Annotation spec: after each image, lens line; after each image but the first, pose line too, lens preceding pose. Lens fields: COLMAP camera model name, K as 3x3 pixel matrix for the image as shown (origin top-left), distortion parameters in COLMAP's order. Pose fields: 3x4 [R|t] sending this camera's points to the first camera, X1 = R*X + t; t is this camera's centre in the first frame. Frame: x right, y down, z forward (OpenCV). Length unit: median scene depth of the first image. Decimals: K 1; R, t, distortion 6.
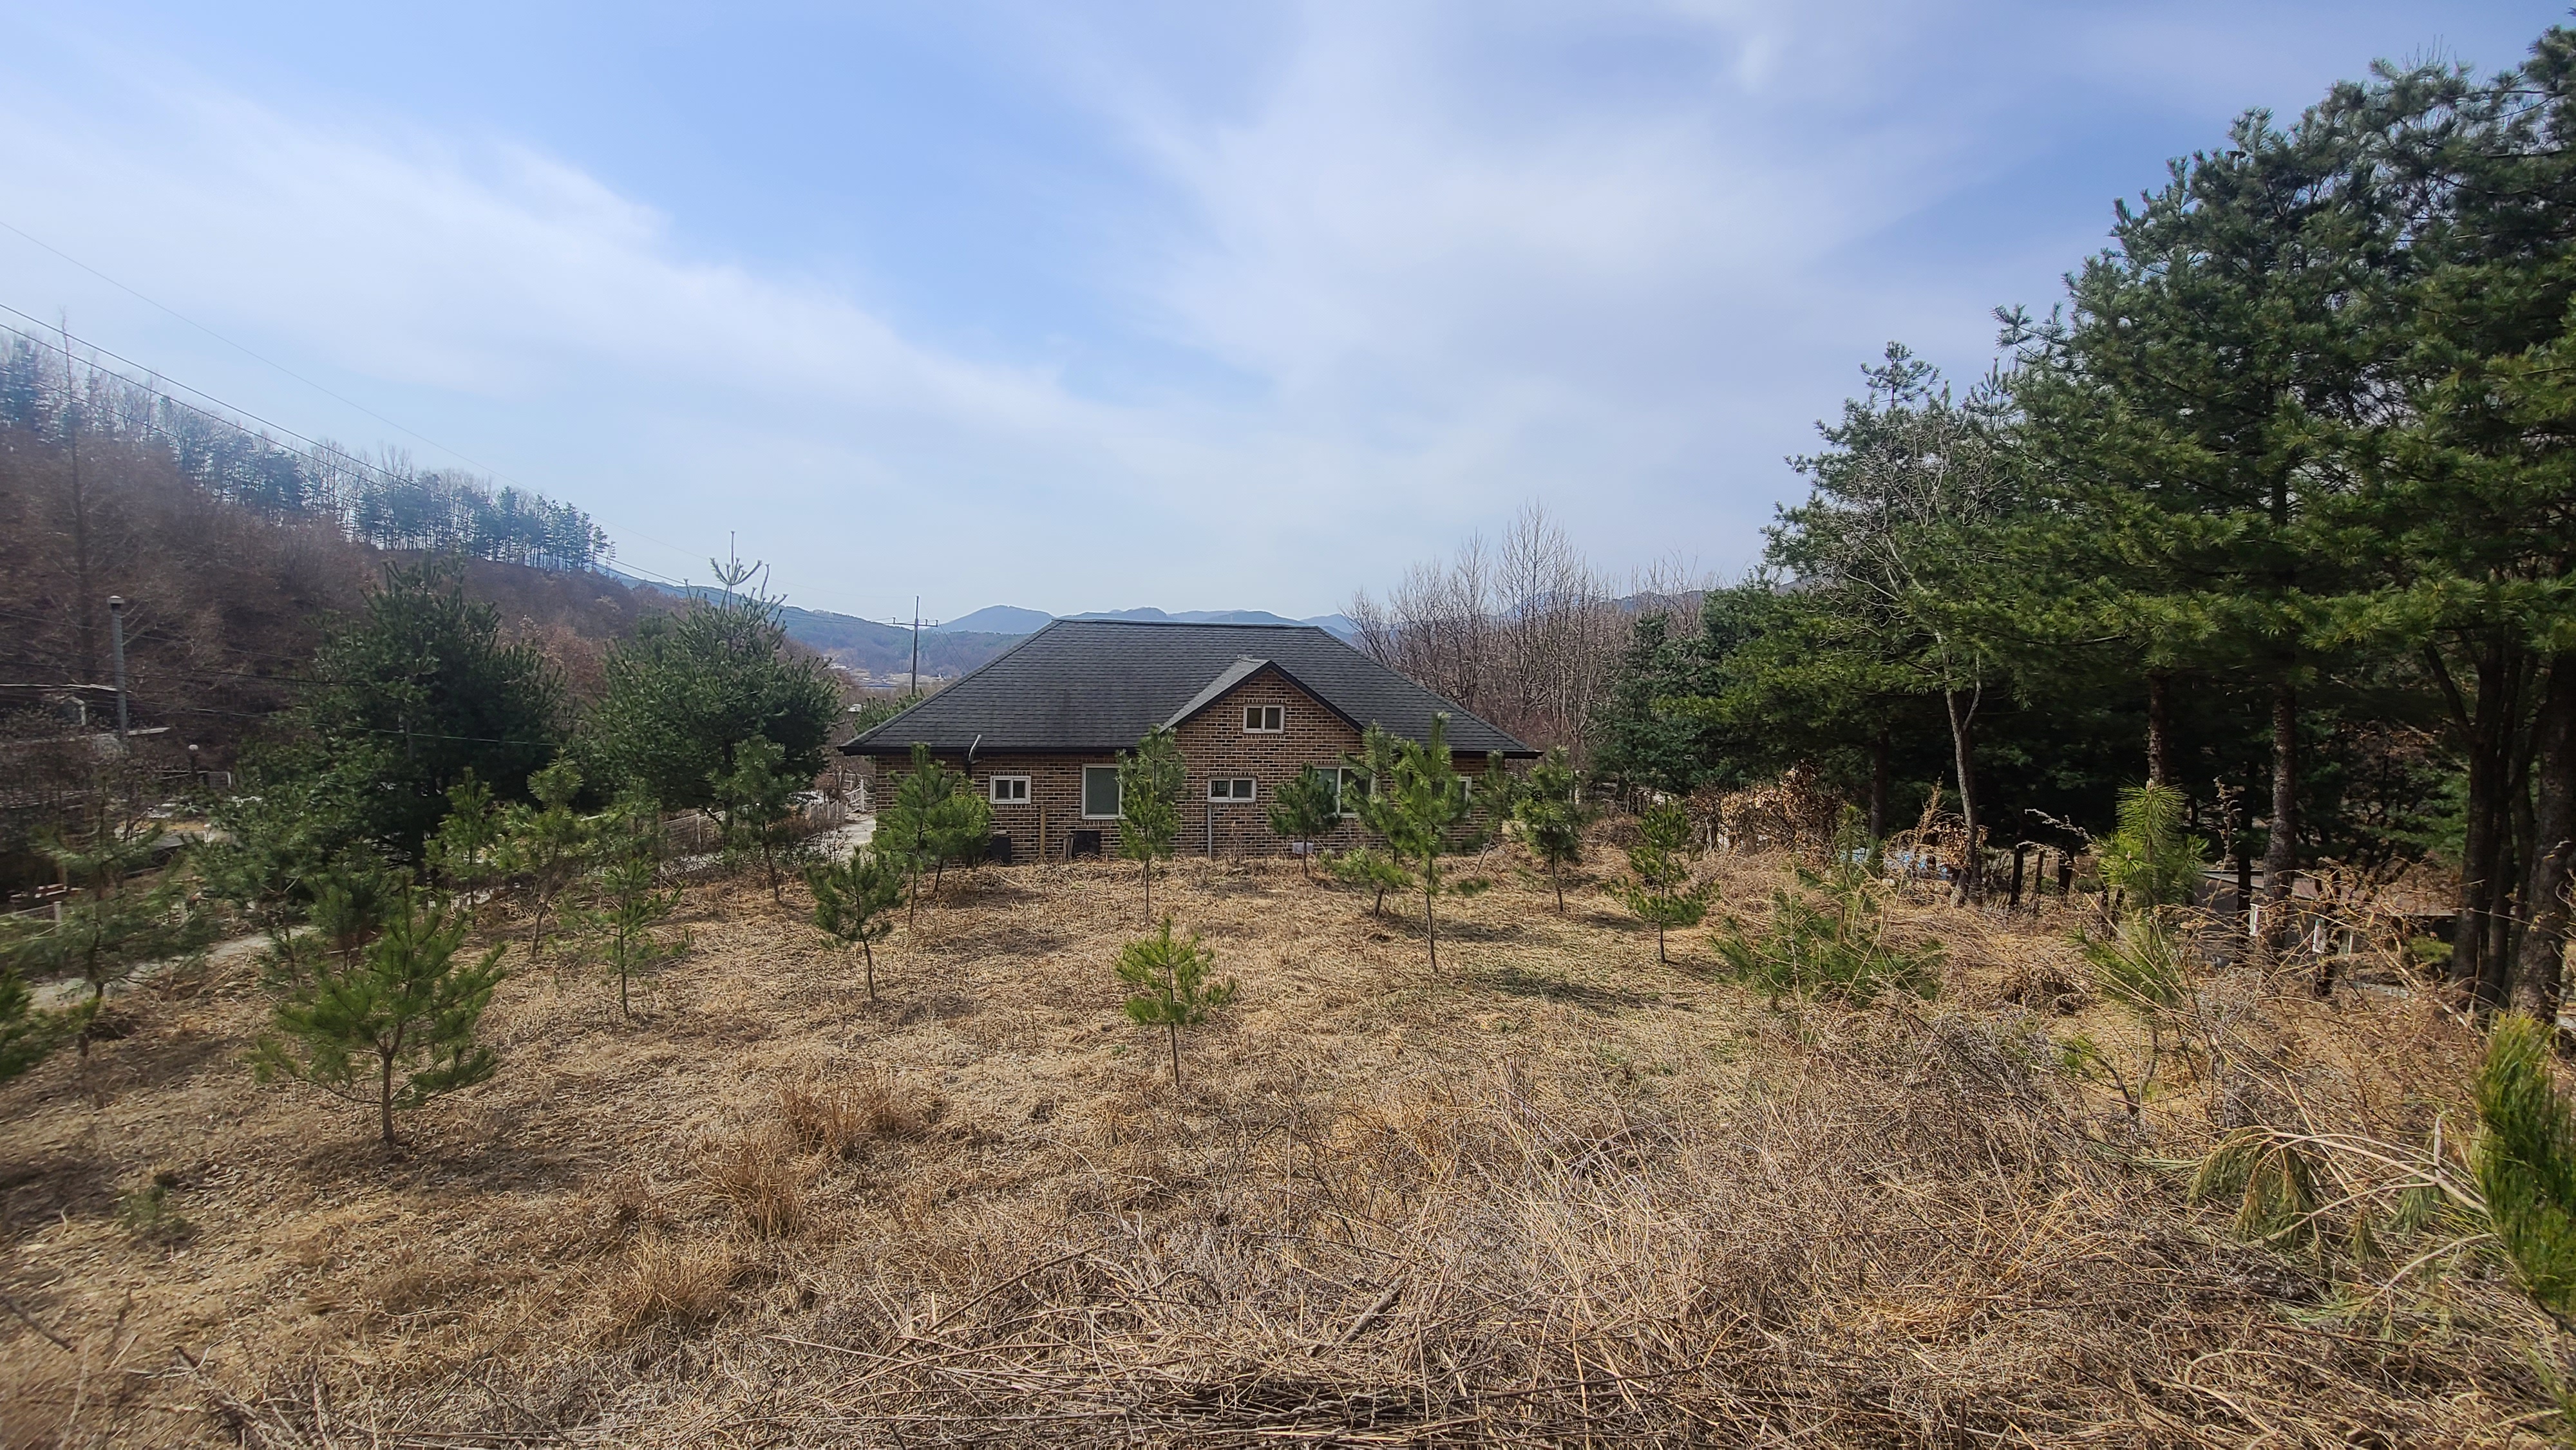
lens RADIAL K [[1034.5, 0, 1266.6], [0, 1034.5, 733.3], [0, 0, 1]] dist [-0.013565, -0.000862]
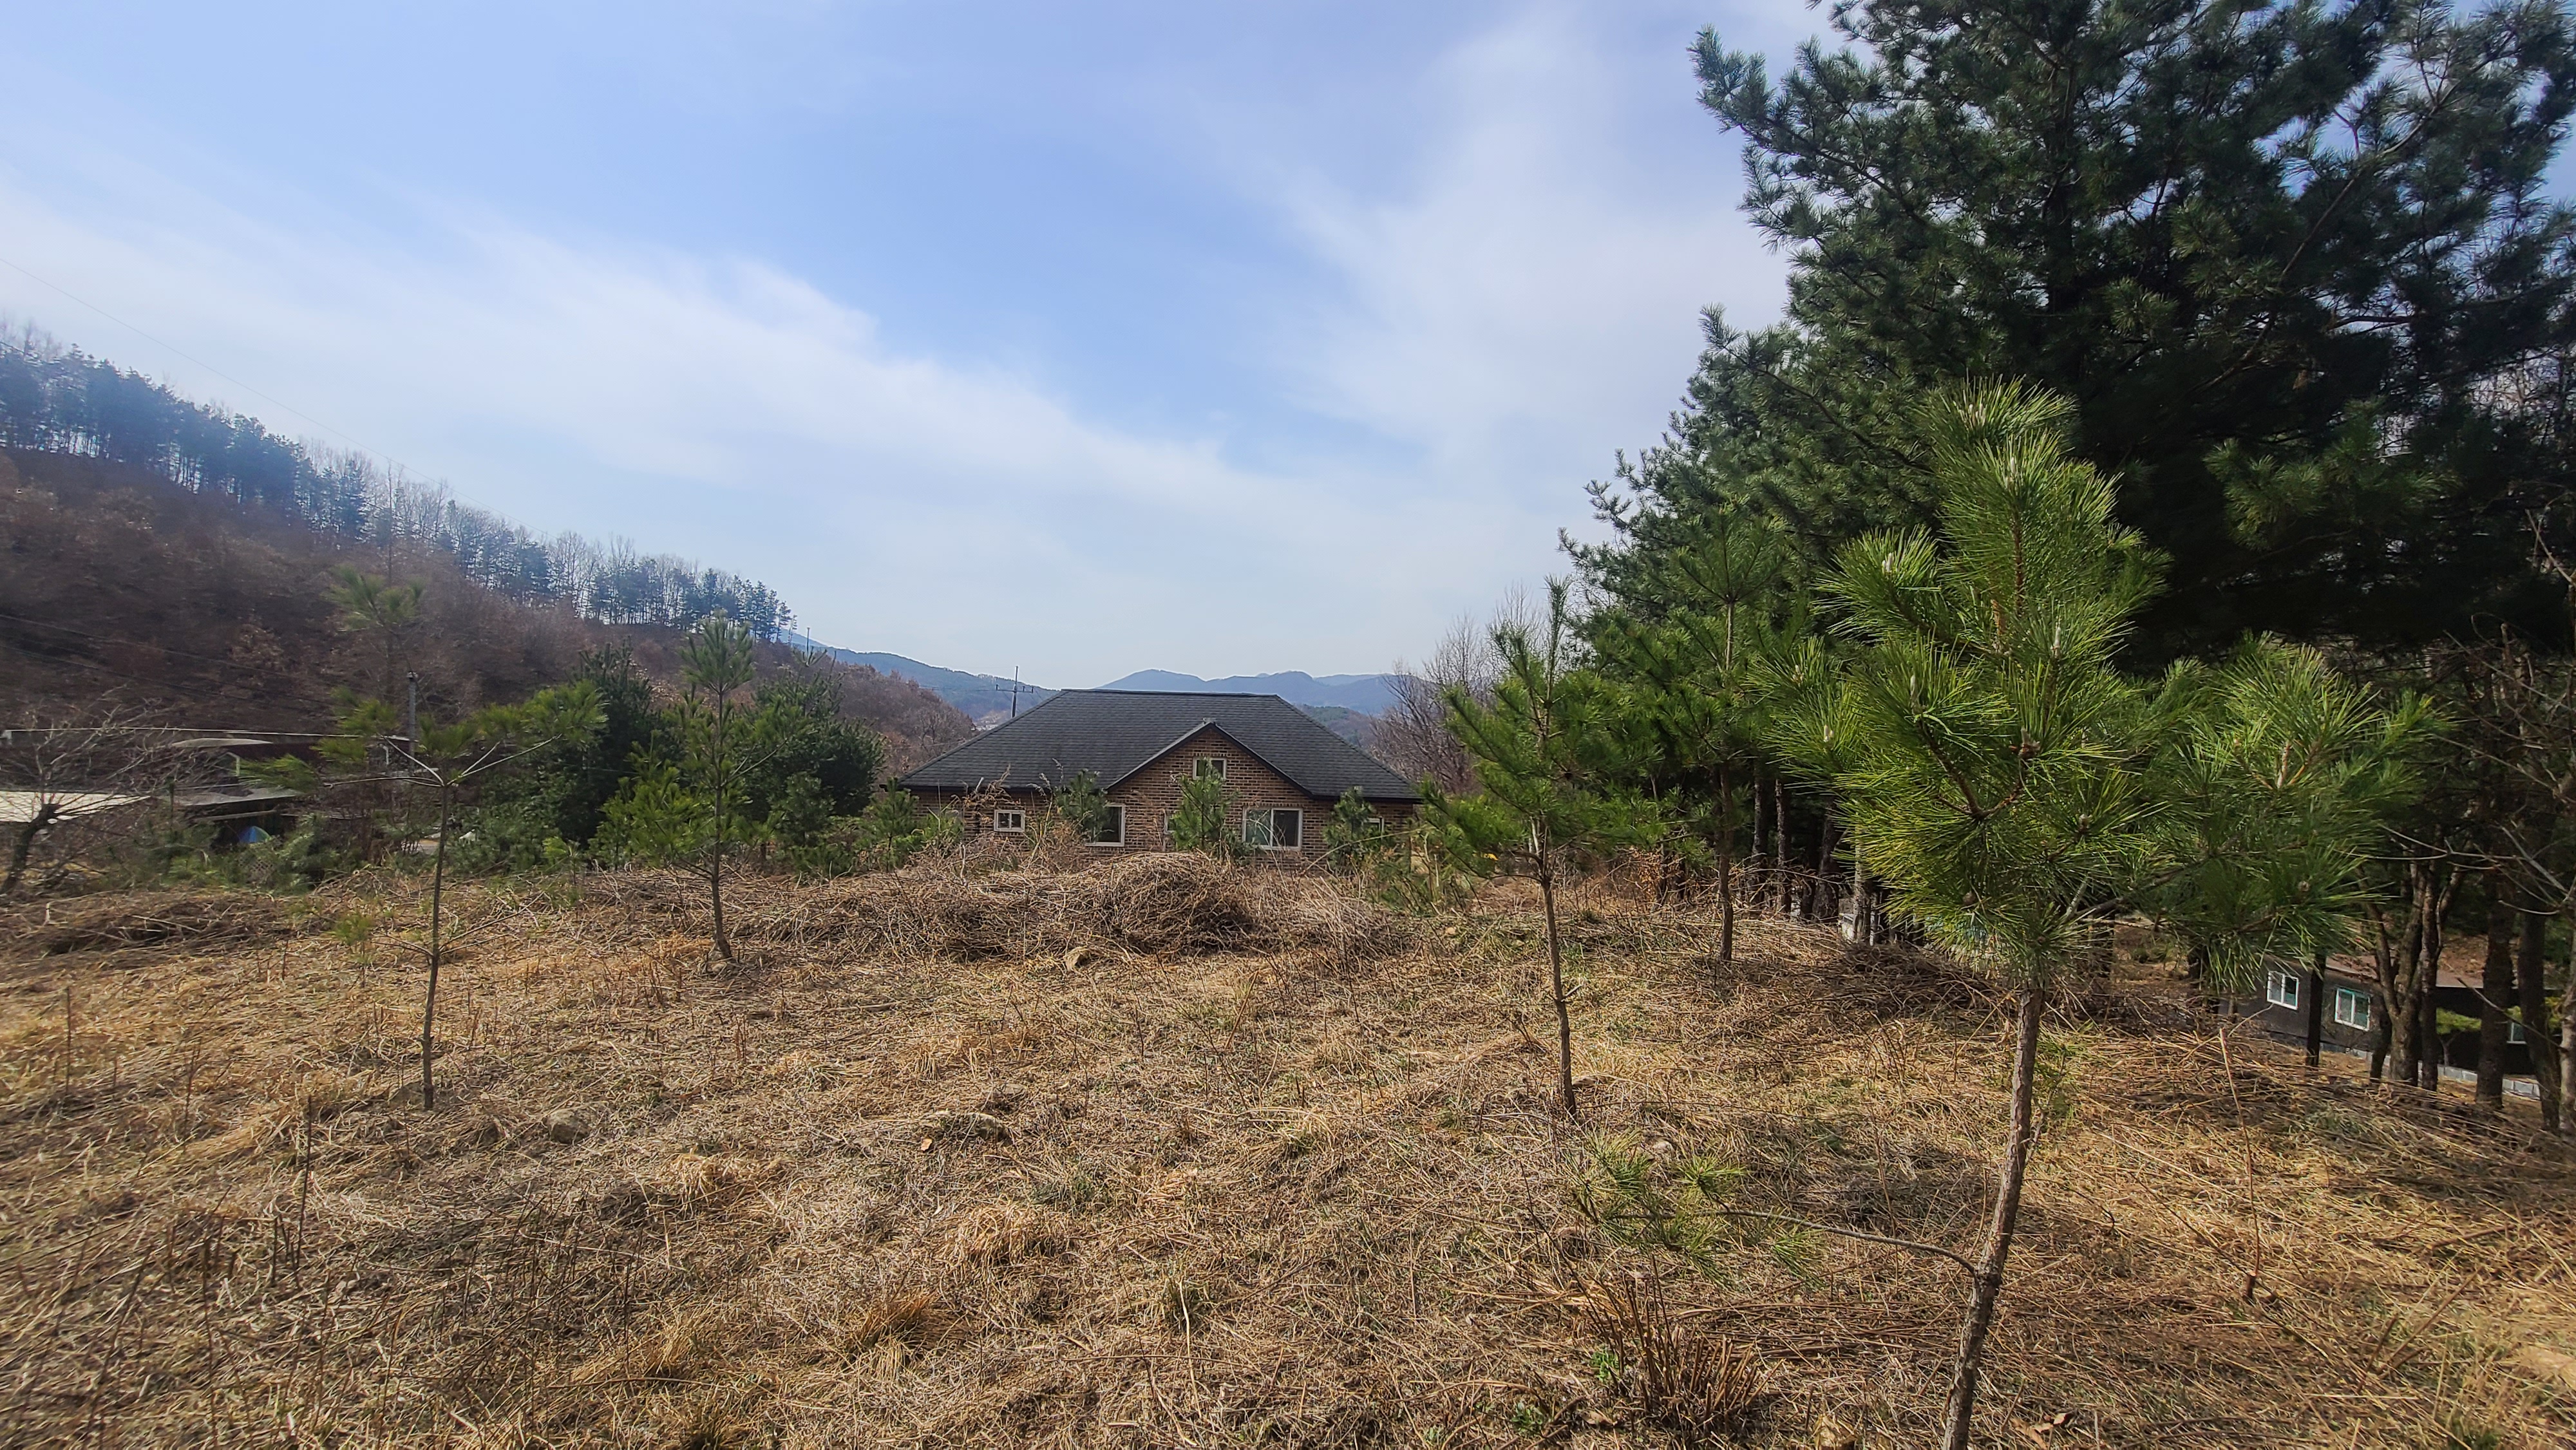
lens RADIAL K [[1037.9, 0, 1288.0], [0, 1037.9, 725.0], [0, 0, 1]] dist [-0.026545, -0.000297]
pose [[0.992007, 0.005438, -0.126065, 0.127888], [-0.014192, 0.997540, -0.068644, 0.009178], [0.125381, 0.069884, 0.989644, -0.123614]]
